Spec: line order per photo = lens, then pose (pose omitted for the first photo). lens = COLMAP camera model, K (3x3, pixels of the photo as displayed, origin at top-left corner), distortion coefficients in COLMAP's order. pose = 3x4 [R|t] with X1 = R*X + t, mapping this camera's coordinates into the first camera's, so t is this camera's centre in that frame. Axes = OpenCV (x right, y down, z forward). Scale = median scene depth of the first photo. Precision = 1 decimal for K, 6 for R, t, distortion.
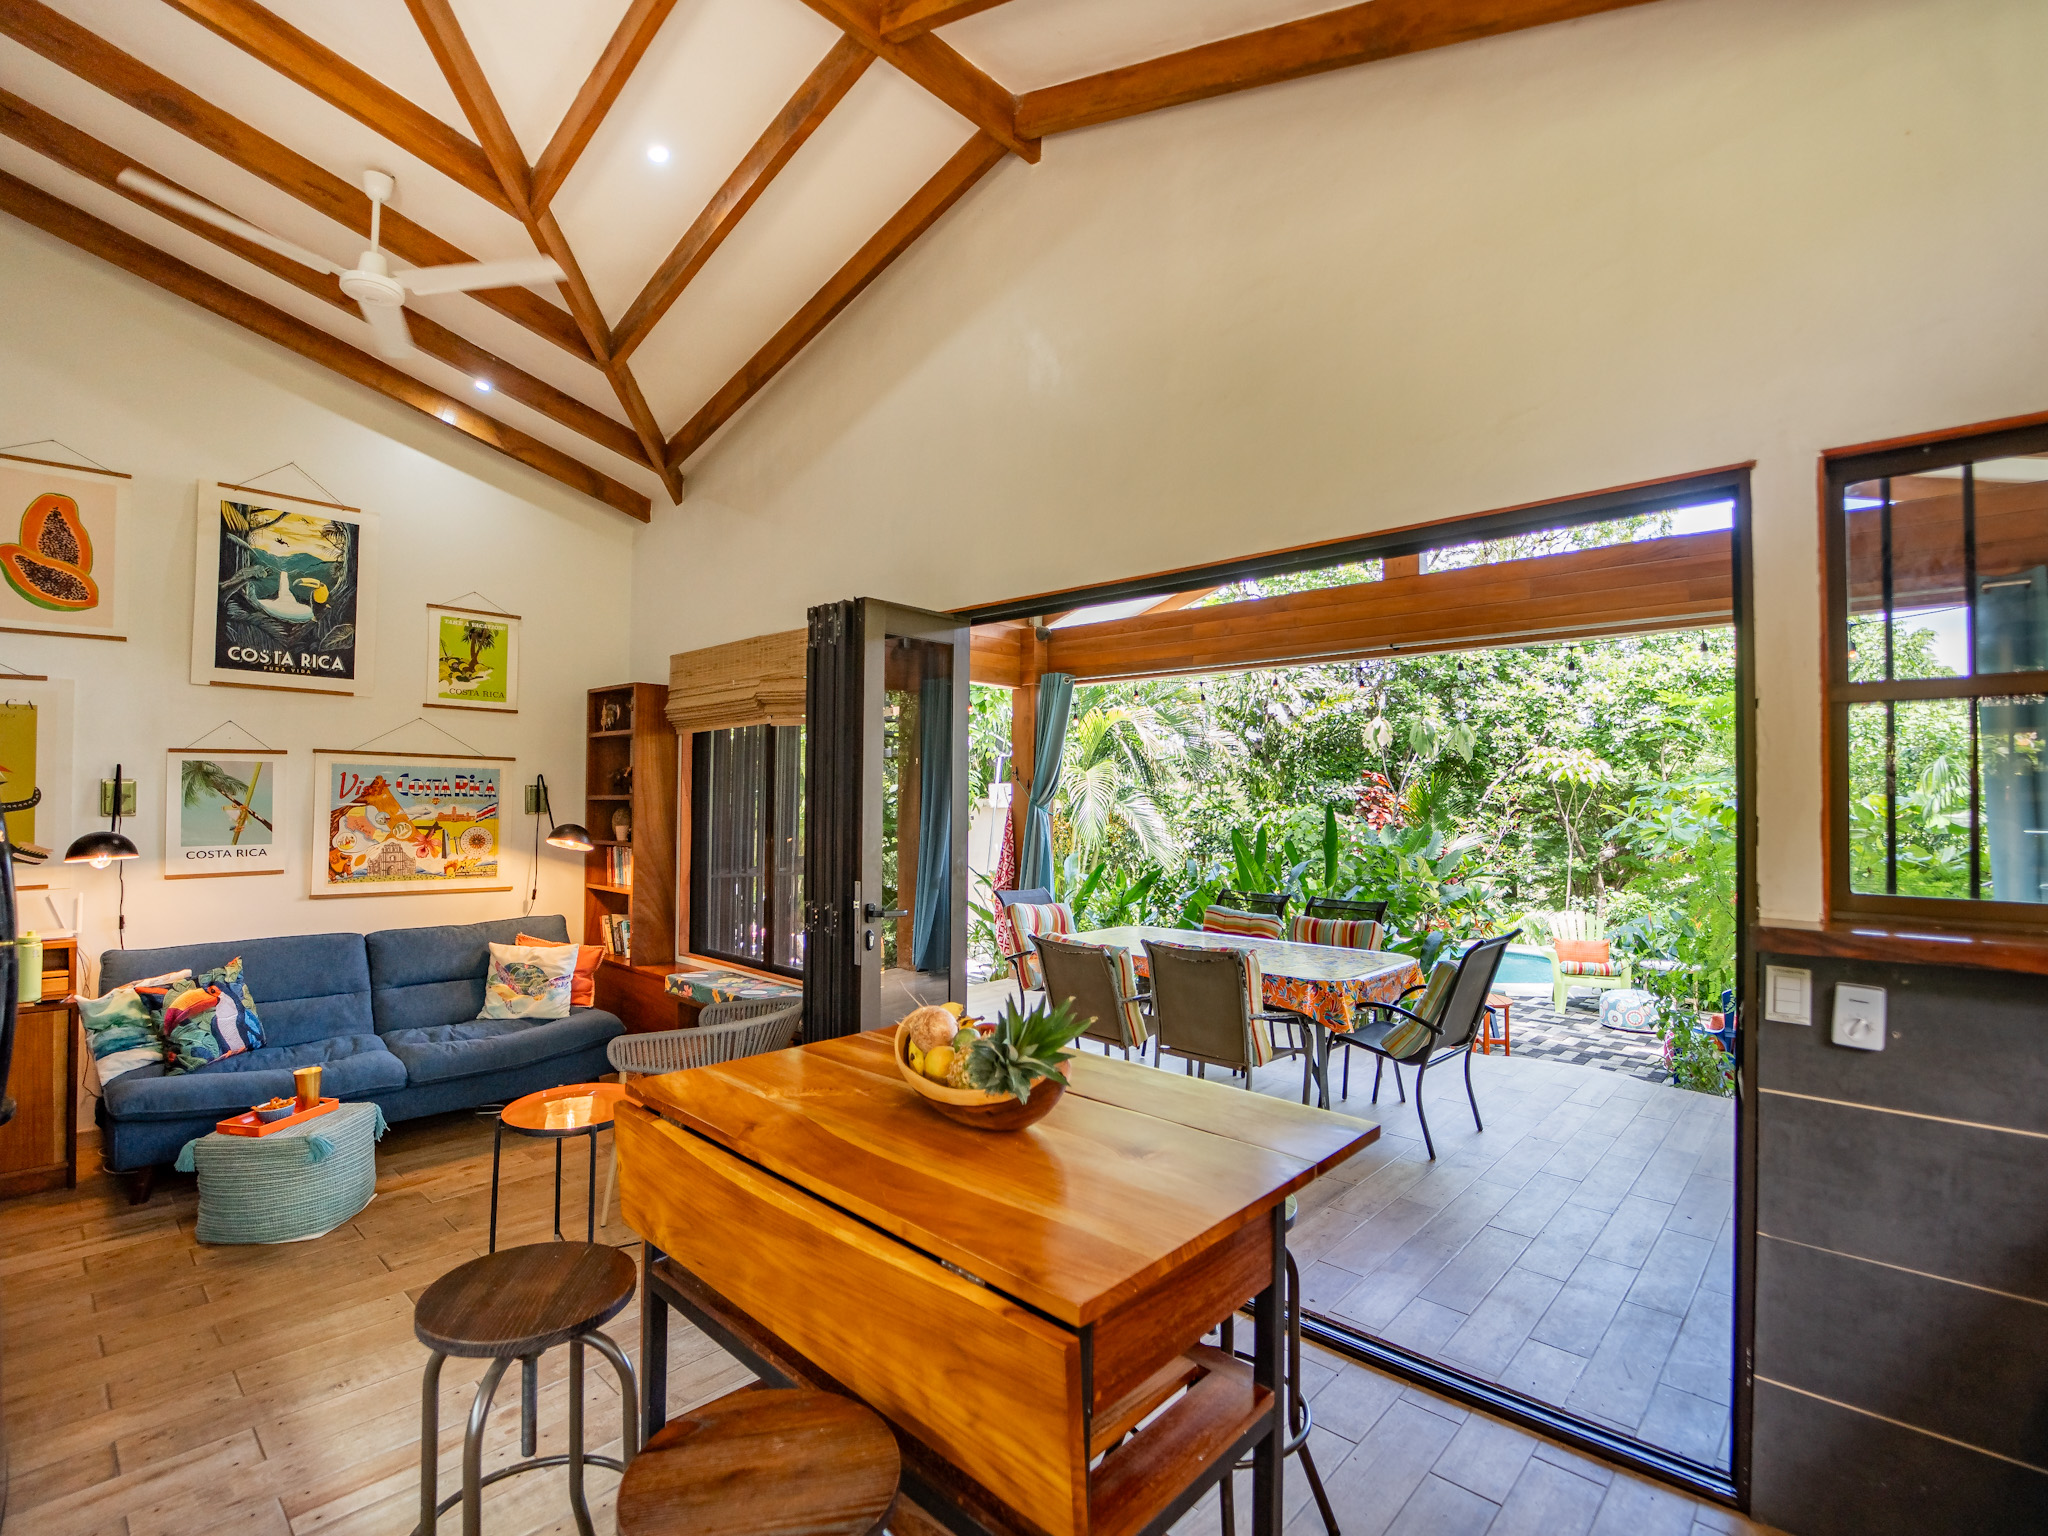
lens RADIAL K [[955.4, 0, 1013.7], [0, 955.4, 778.2], [0, 0, 1]] dist [-0.019689, -0.001320]
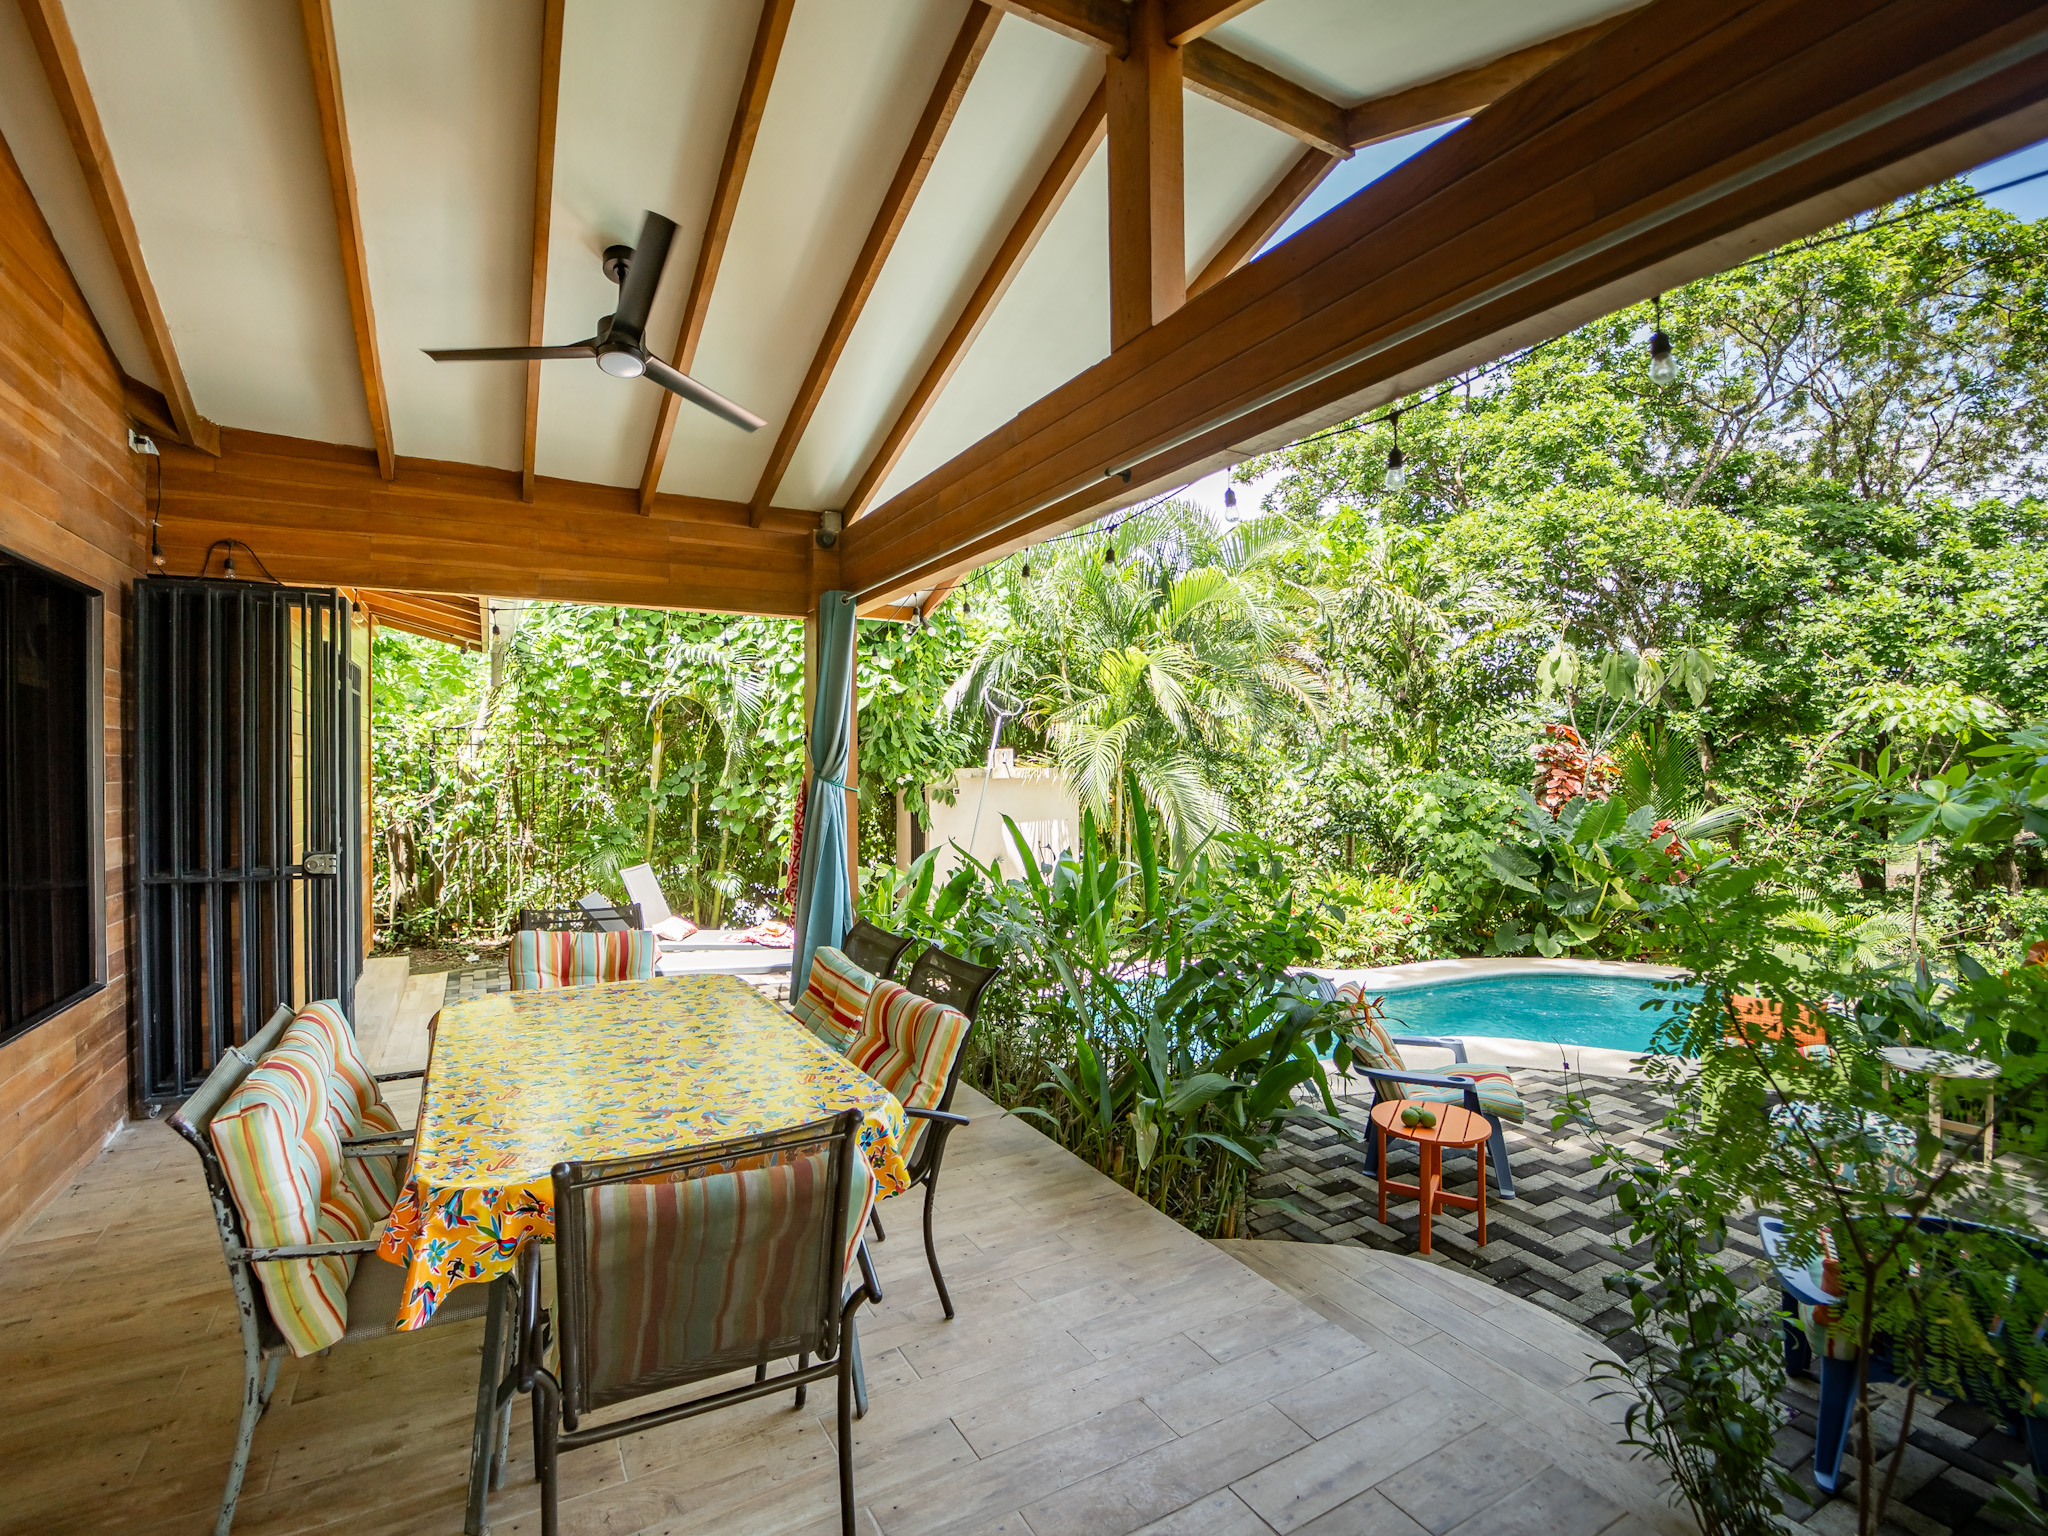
lens RADIAL K [[955.4, 0, 1029.9], [0, 955.4, 769.3], [0, 0, 1]] dist [-0.019689, -0.001320]
pose [[0.953962, -0.010605, -0.299740, 0.562910], [0.018054, 0.999593, 0.022095, 0.013513], [0.299384, -0.026489, 0.953765, 0.527058]]
